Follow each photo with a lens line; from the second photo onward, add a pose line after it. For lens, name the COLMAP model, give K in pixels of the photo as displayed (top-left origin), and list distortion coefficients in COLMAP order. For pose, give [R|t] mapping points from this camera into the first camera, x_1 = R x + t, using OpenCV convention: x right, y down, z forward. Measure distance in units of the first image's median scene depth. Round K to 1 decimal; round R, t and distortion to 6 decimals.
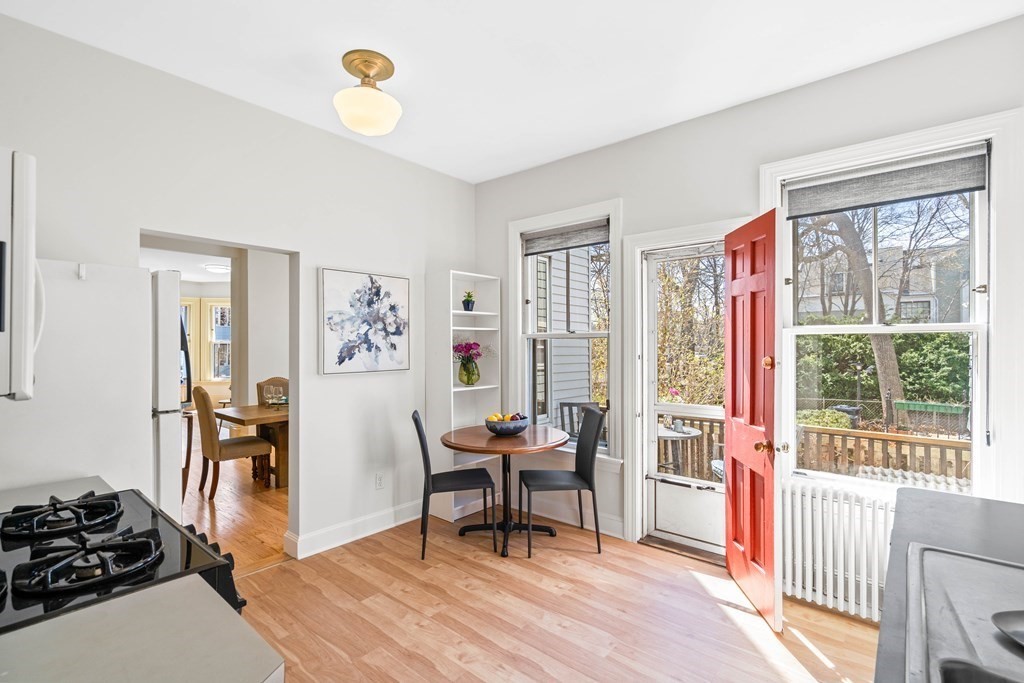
lens RADIAL K [[470.8, 0, 514.3], [0, 470.8, 341.8], [0, 0, 1]] dist [-0.001263, 0.000045]
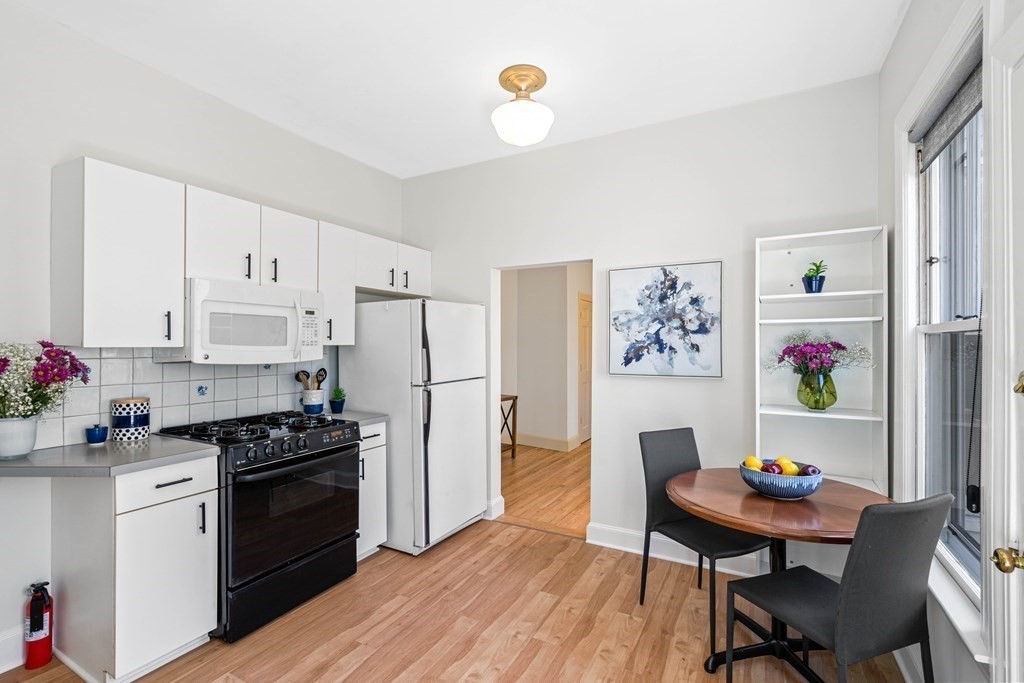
lens RADIAL K [[470.8, 0, 512.8], [0, 470.8, 343.5], [0, 0, 1]] dist [-0.001263, 0.000045]
pose [[0.199183, -0.000503, -0.979962, 0.508238], [0.003338, 0.999994, 0.000165, 0.001649], [0.979957, -0.003304, 0.199184, 0.544895]]
